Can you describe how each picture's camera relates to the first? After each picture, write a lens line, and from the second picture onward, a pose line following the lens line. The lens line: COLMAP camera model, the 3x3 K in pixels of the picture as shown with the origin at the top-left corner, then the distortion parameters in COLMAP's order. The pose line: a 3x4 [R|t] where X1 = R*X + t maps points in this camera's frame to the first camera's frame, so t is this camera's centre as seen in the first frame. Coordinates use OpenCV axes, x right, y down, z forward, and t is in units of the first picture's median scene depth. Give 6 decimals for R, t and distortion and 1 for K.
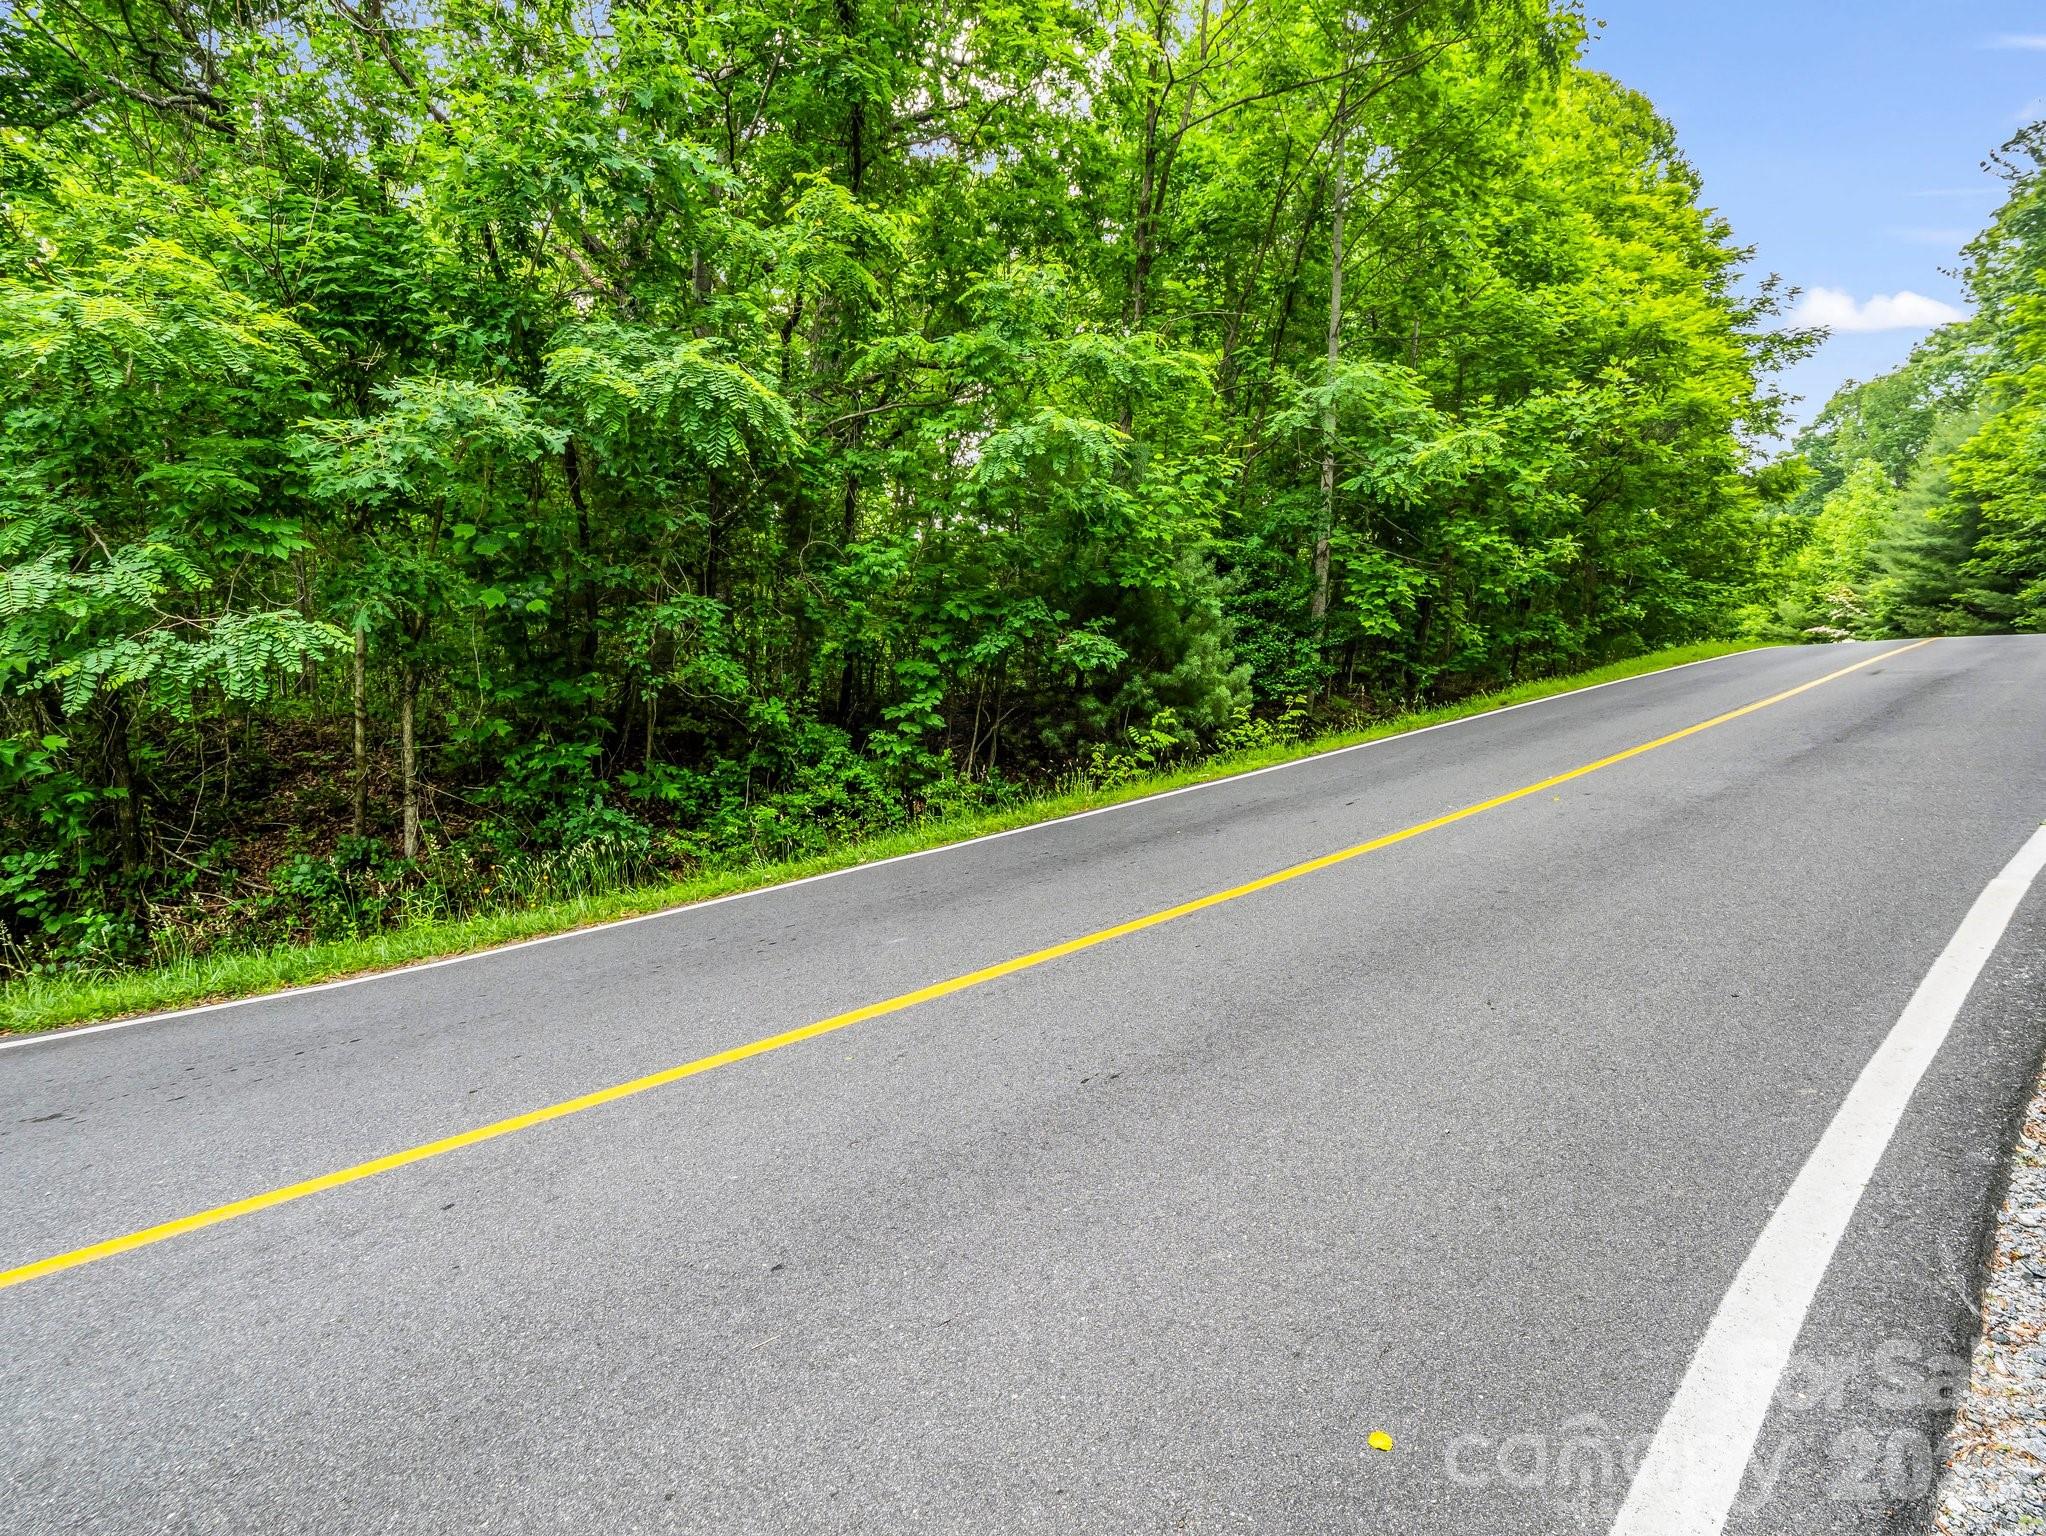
lens RADIAL K [[982.9, 0, 1018.3], [0, 982.9, 772.6], [0, 0, 1]] dist [-0.025723, 0.001801]
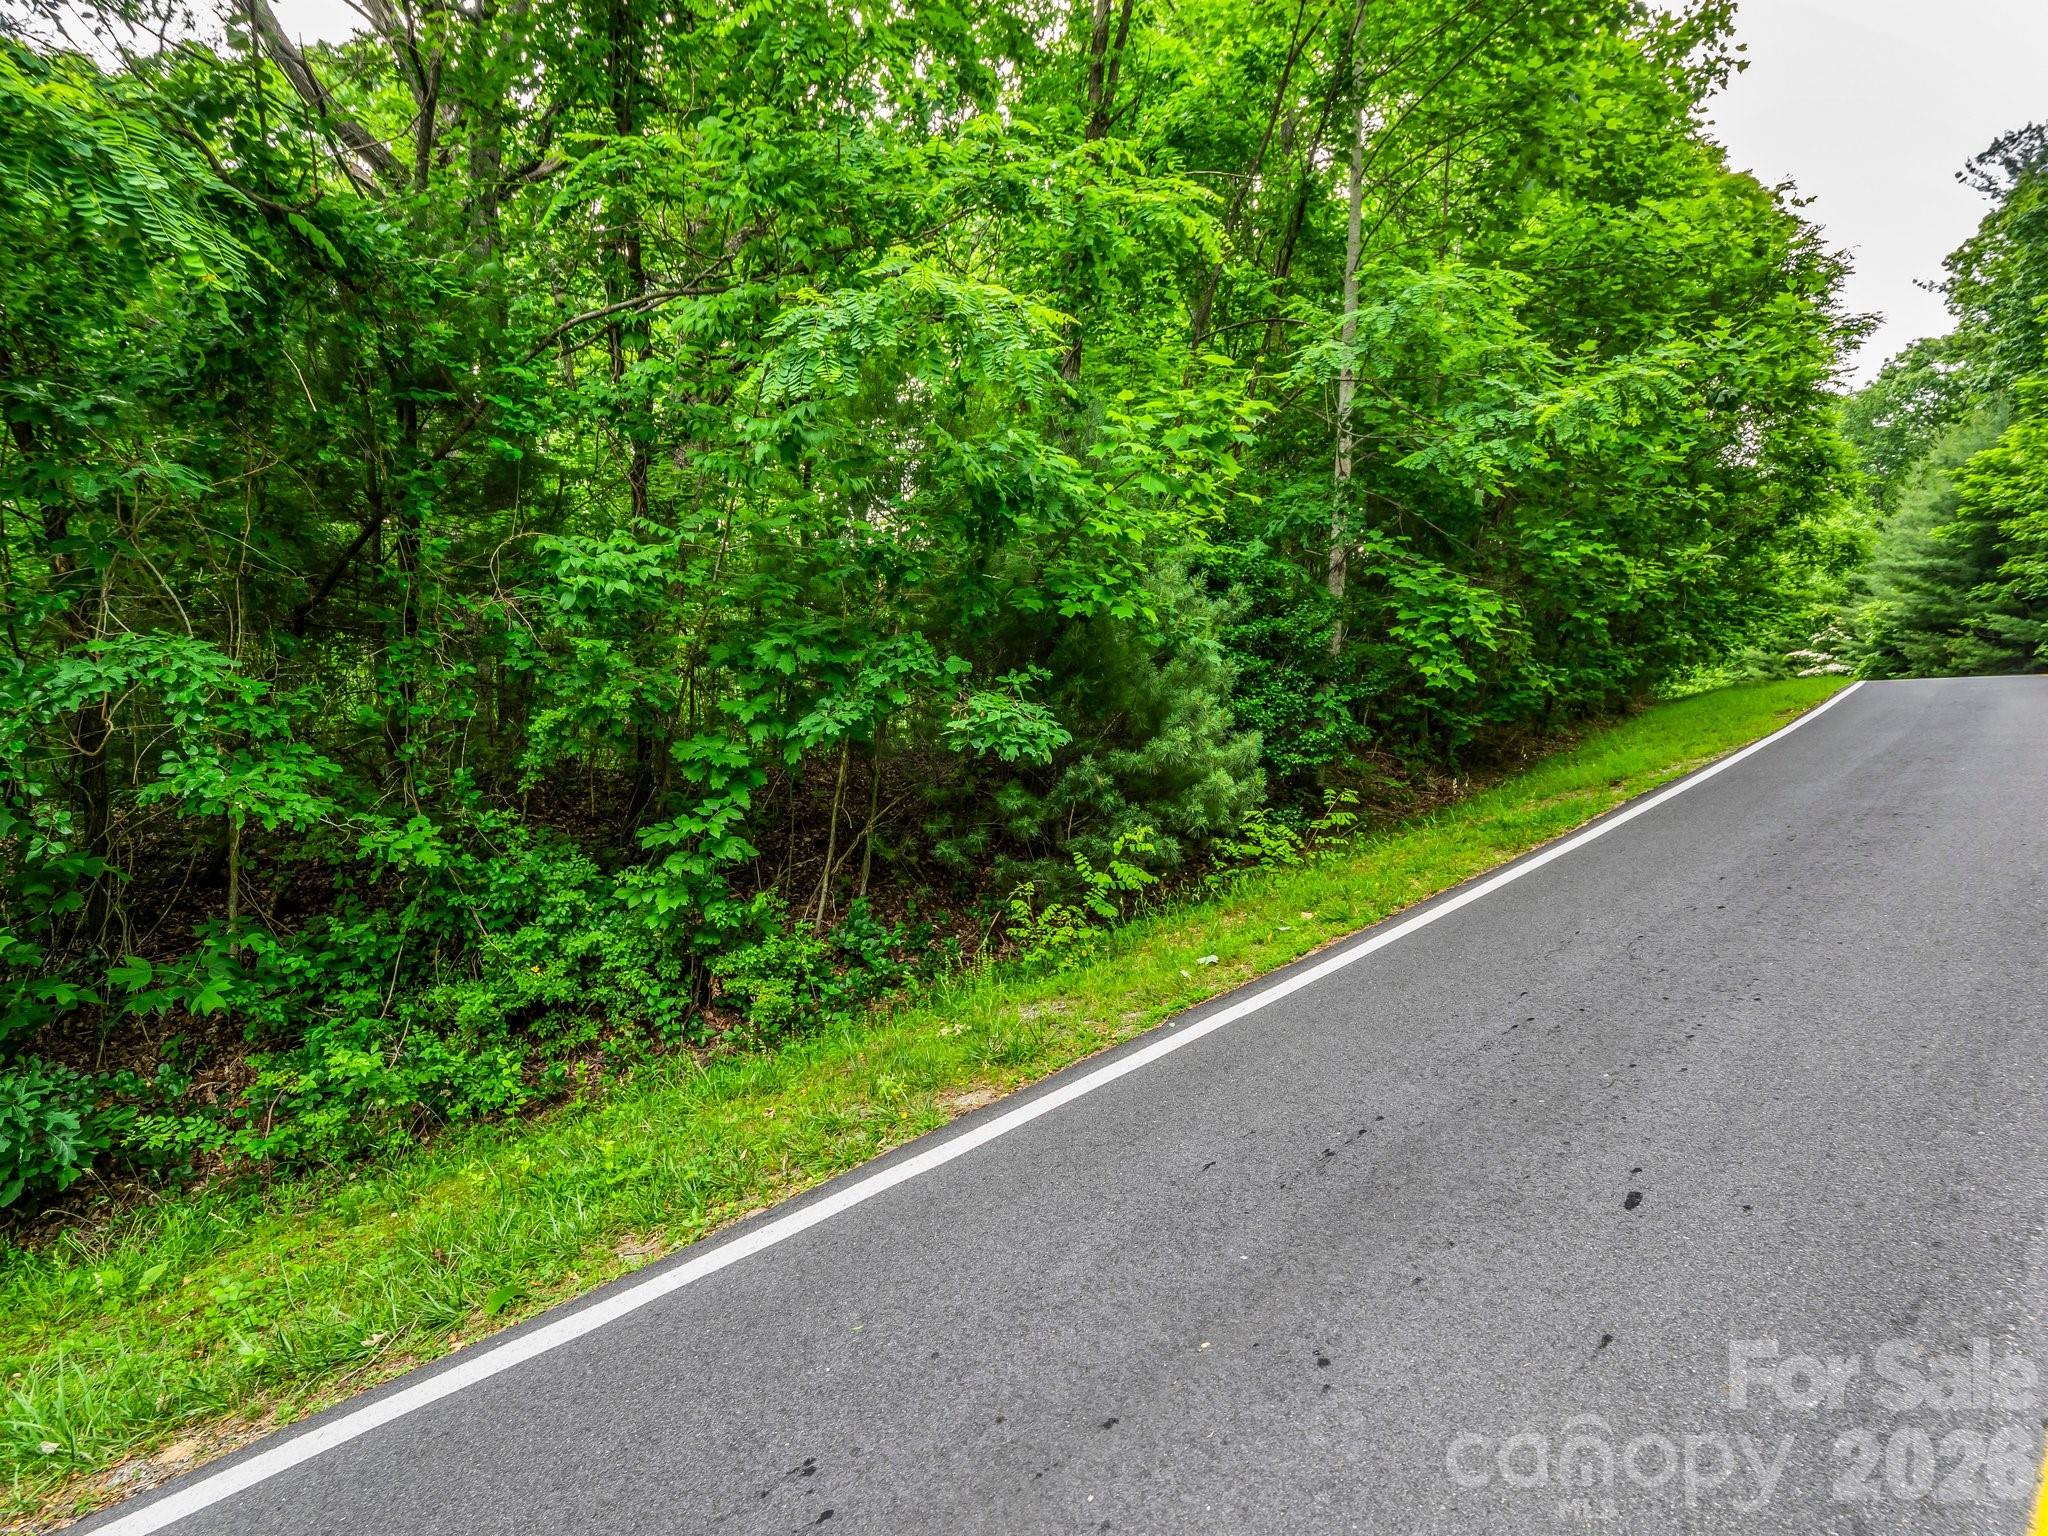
lens RADIAL K [[990.4, 0, 1014.6], [0, 990.4, 766.2], [0, 0, 1]] dist [-0.021149, -0.000644]
pose [[0.998887, 0.002193, 0.047116, 0.043011], [-0.001241, 0.999795, -0.020210, -0.076215], [-0.047151, 0.020129, 0.998685, 0.358074]]
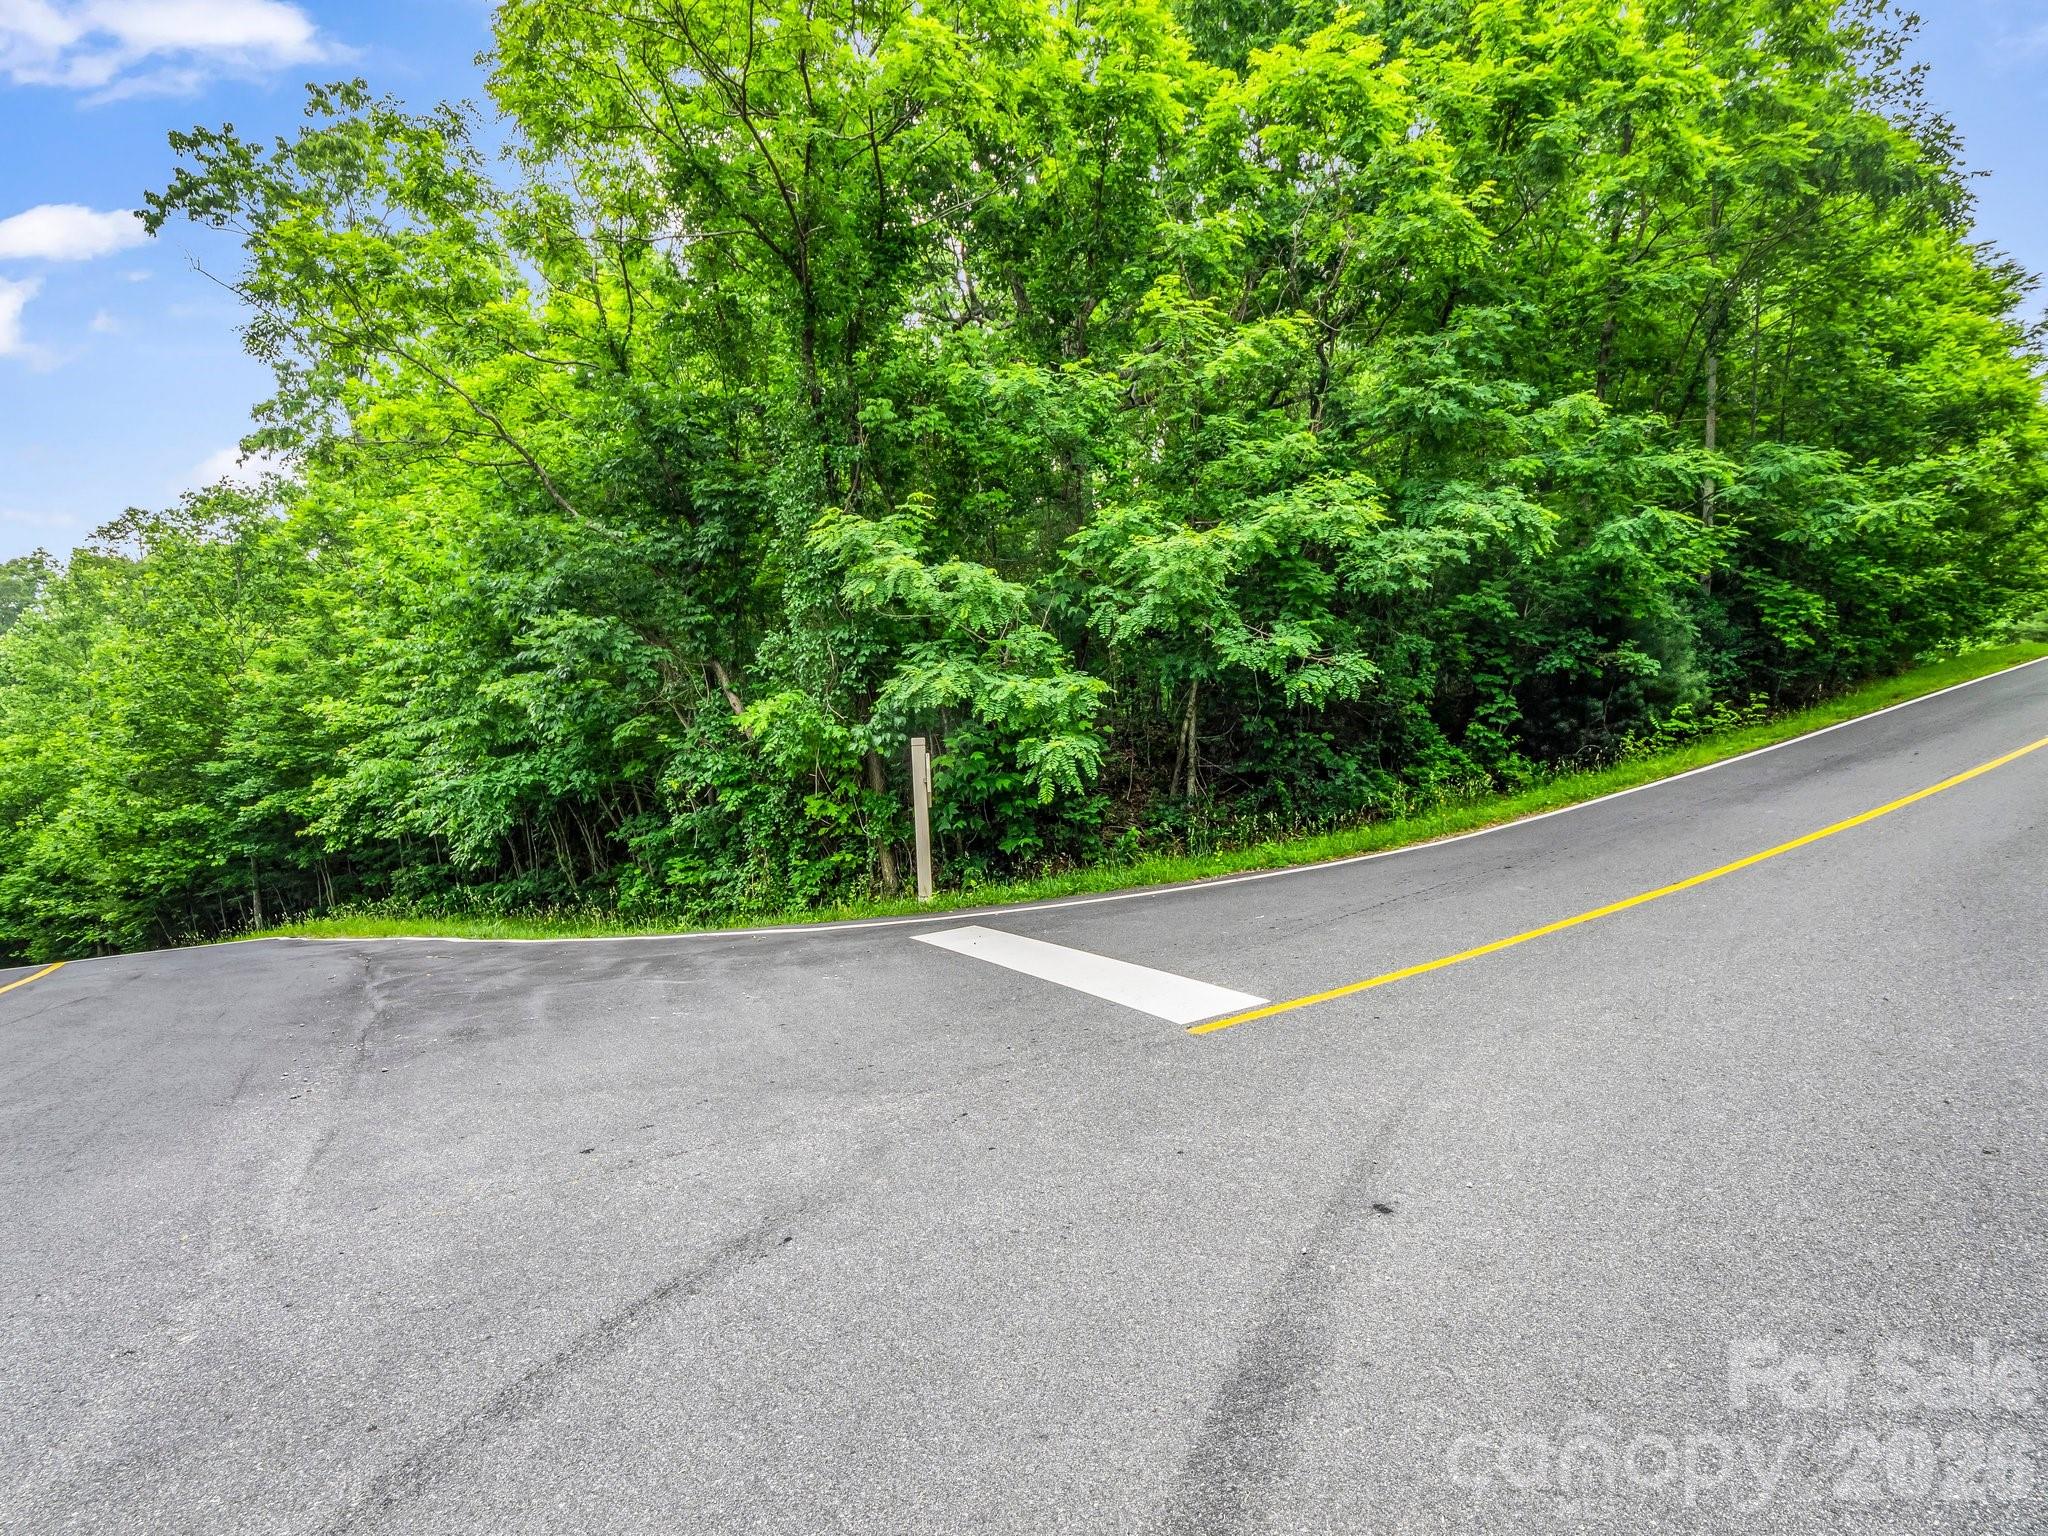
lens RADIAL K [[983.9, 0, 1019.3], [0, 983.9, 772.6], [0, 0, 1]] dist [-0.025723, 0.001801]
pose [[0.991636, -0.012148, -0.128496, -0.533777], [0.009894, 0.999786, -0.018165, 0.043721], [0.128689, 0.016742, 0.991544, -0.445691]]
